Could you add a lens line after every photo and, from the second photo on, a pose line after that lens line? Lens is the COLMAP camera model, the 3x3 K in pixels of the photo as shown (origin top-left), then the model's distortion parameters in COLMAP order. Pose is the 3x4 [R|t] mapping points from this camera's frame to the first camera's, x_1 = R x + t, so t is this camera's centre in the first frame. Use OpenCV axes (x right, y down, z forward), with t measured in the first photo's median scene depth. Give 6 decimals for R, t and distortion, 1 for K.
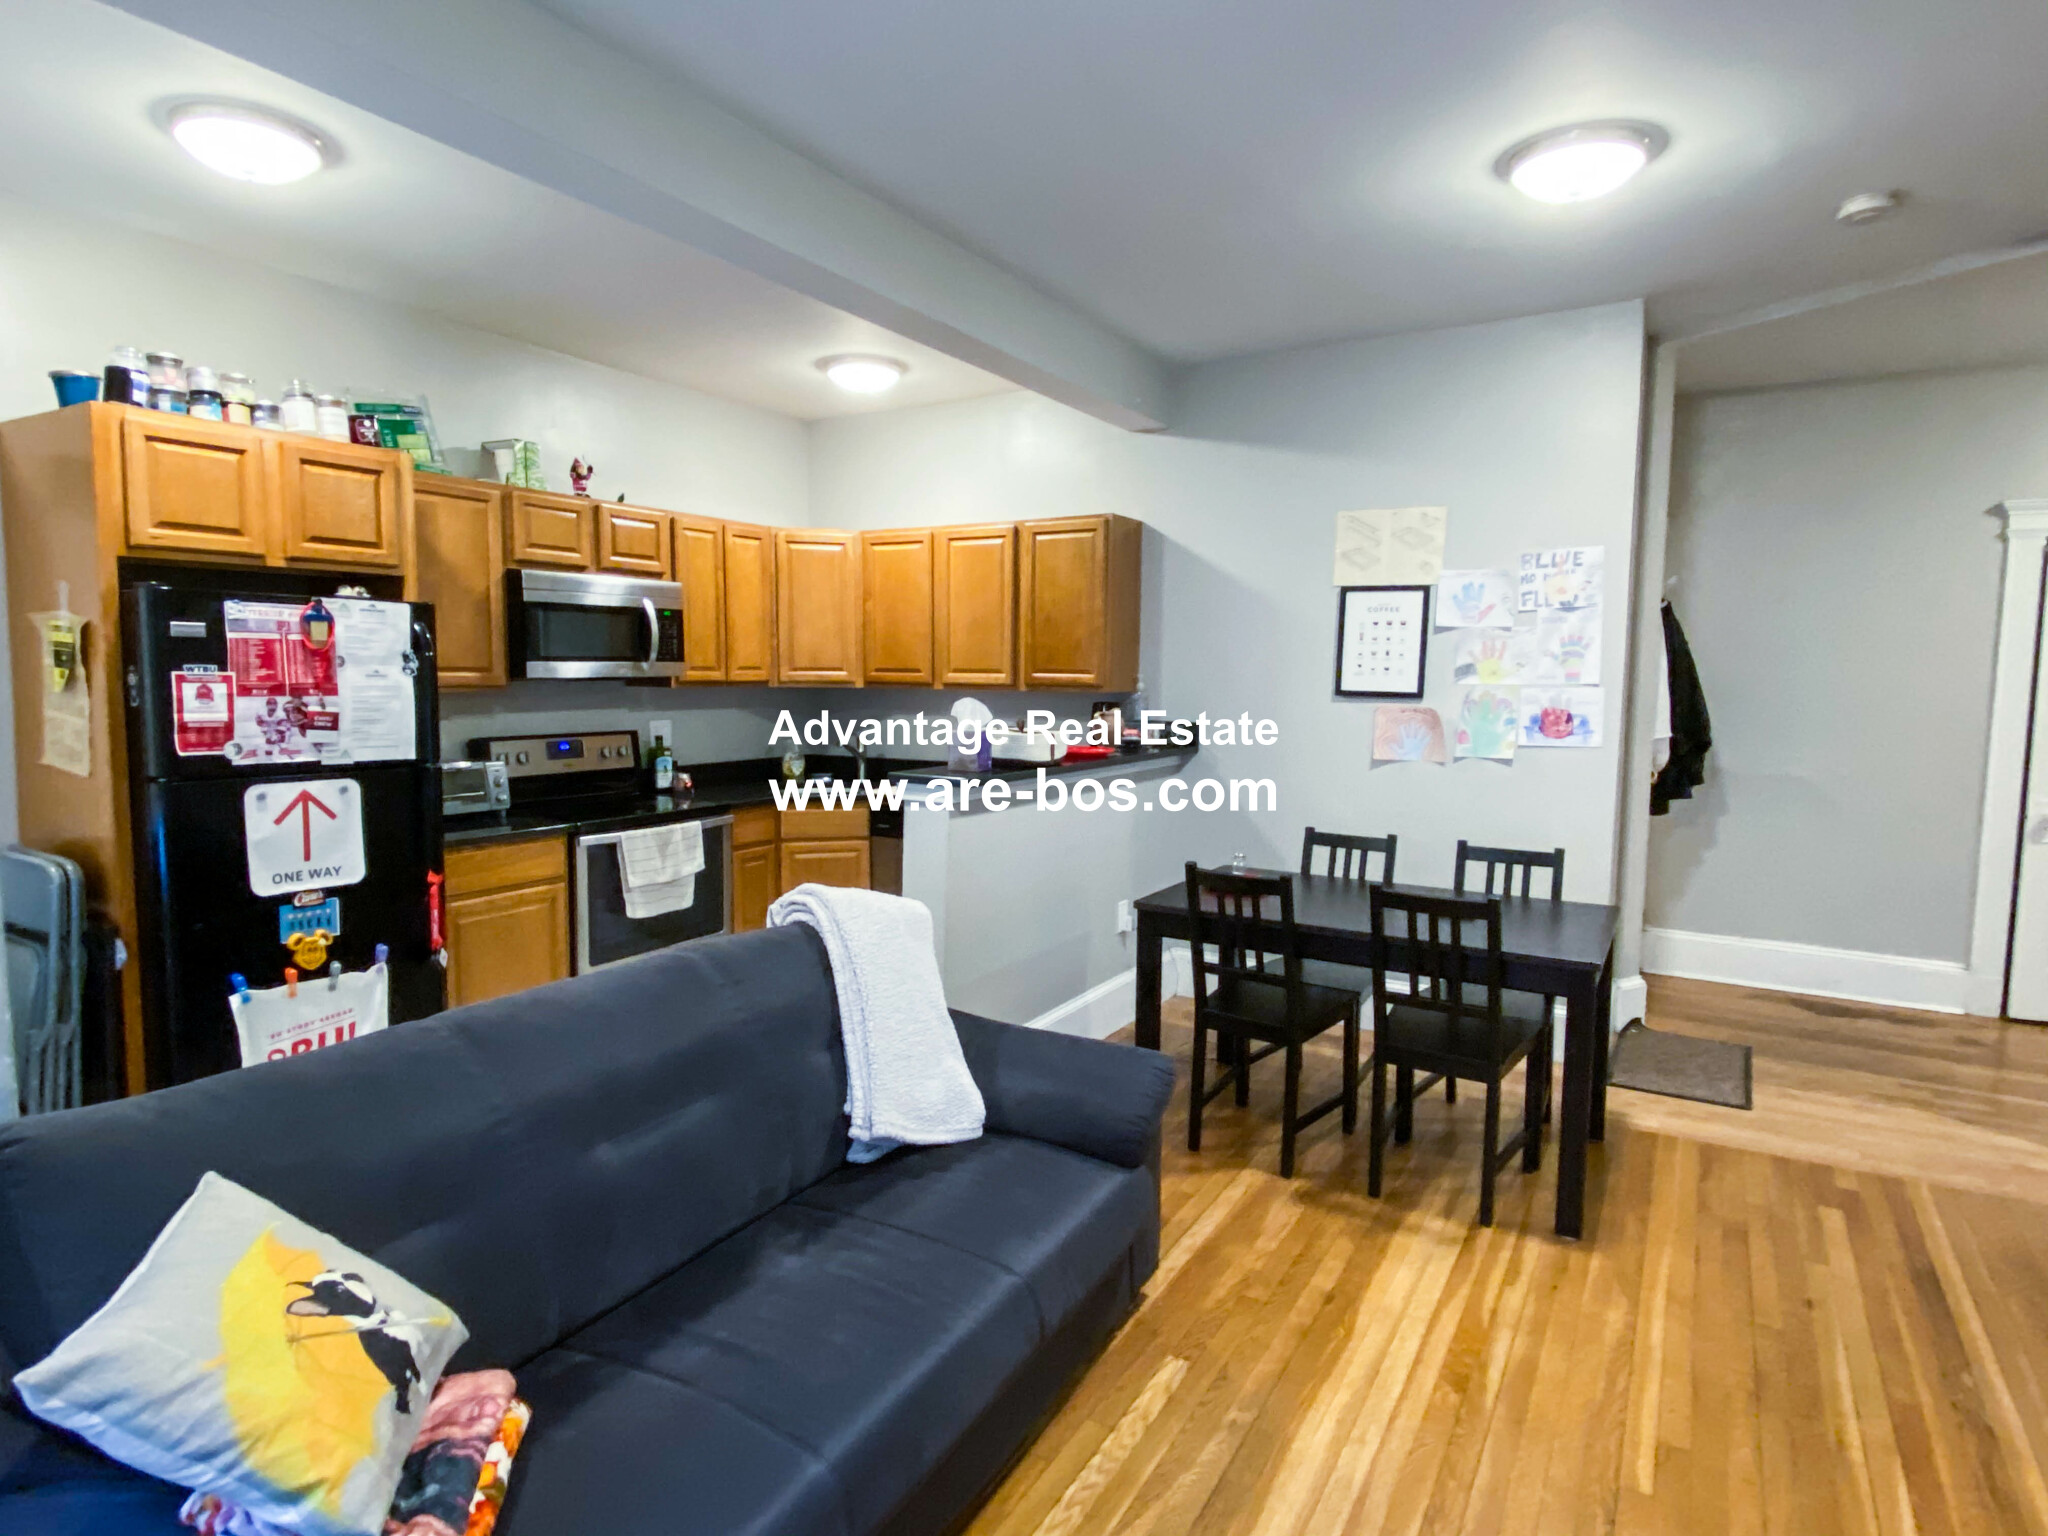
lens RADIAL K [[1091.1, 0, 1033.7], [0, 1091.1, 775.7], [0, 0, 1]] dist [0.044100, -0.043181]
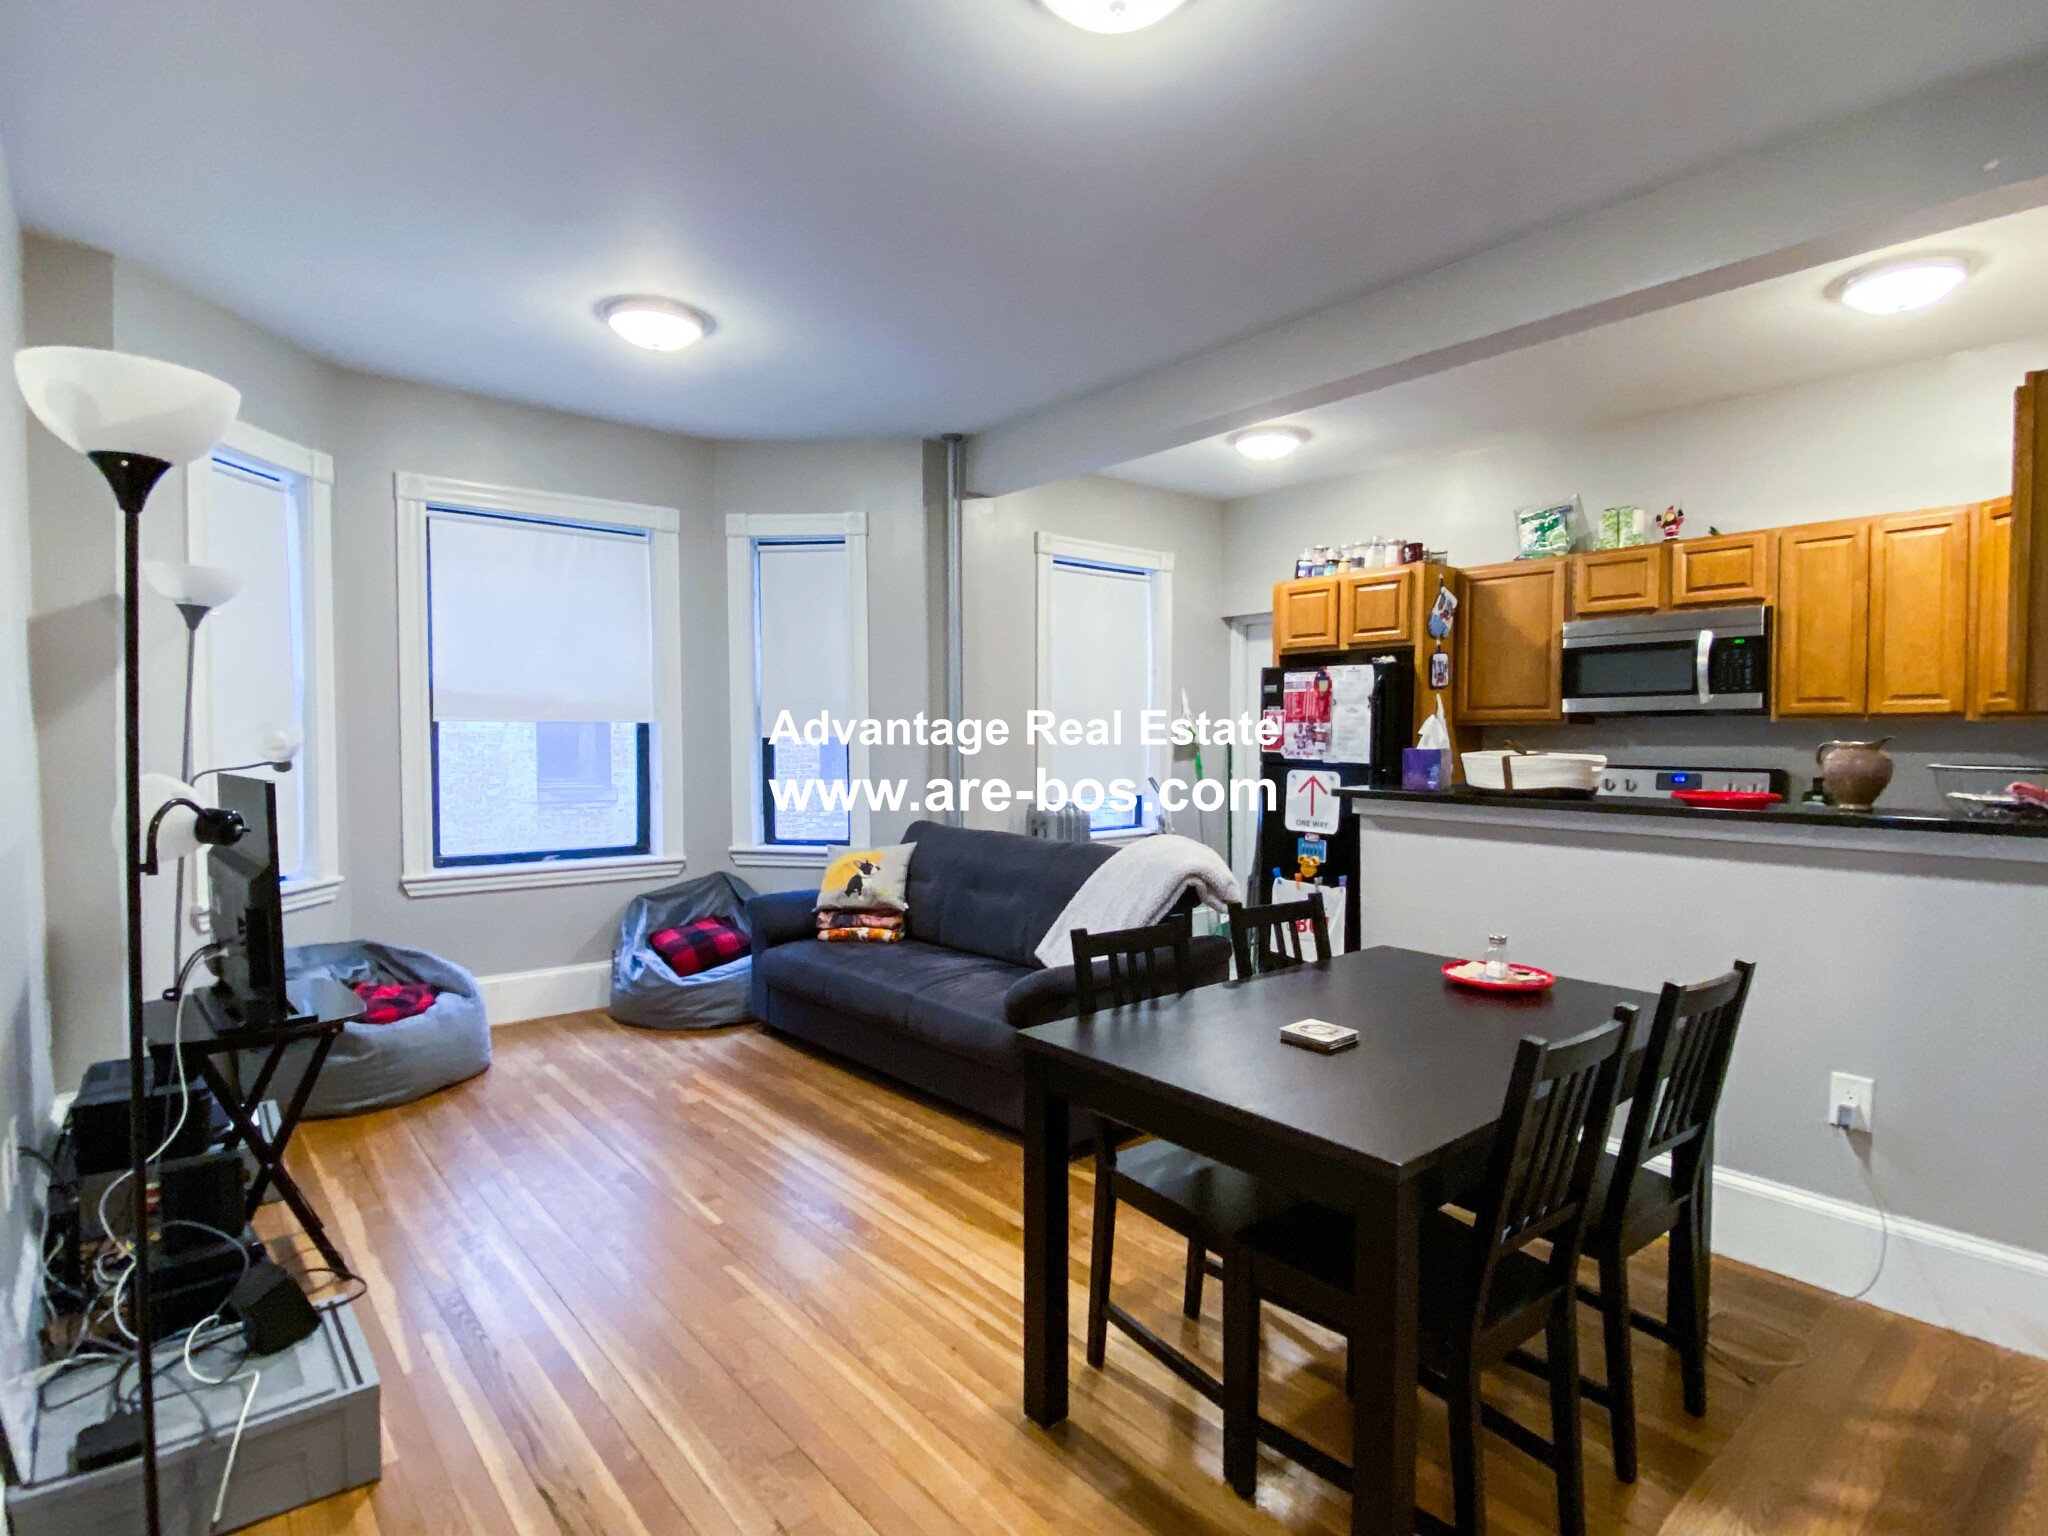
lens RADIAL K [[1029.5, 0, 1034.4], [0, 1029.5, 768.7], [0, 0, 1]] dist [0.000651, -0.000258]
pose [[-0.309315, 0.019343, -0.950763, 1.051041], [-0.099620, 0.993633, 0.052624, -0.040307], [0.945727, 0.110992, -0.305419, 1.080276]]
